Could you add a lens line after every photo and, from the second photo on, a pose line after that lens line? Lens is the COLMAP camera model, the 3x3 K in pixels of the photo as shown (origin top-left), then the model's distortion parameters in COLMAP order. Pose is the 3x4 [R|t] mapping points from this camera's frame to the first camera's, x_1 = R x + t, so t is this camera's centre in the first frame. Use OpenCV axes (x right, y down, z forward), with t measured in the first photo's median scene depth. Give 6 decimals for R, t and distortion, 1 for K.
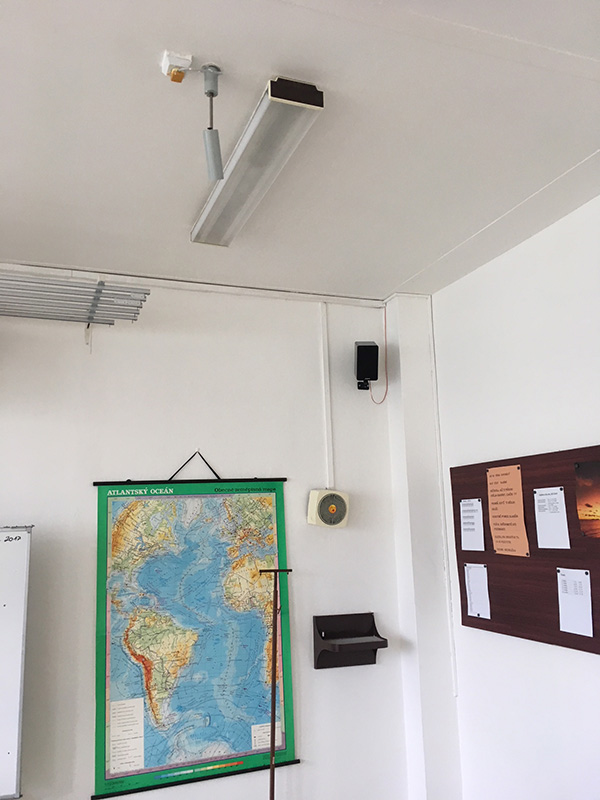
lens RADIAL K [[678.4, 0, 299.0], [0, 678.4, 400.4], [0, 0, 1]] dist [0.042795, -0.027059]
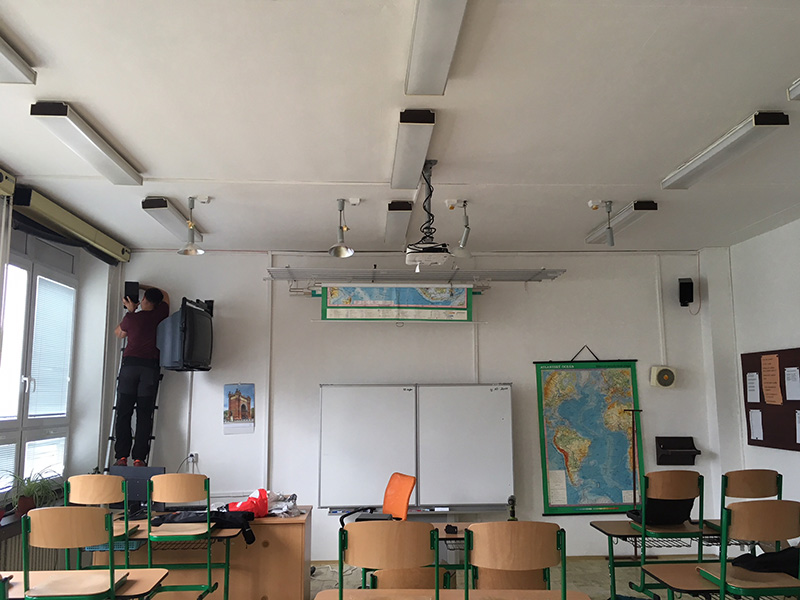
lens RADIAL K [[678.4, 0, 398.9], [0, 678.4, 303.8], [0, 0, 1]] dist [0.042795, -0.027059]
pose [[0.946833, -0.022433, -0.320942, -0.036062], [0.039309, 0.998159, 0.046197, -0.148787], [0.319314, -0.056357, 0.945972, -0.942102]]
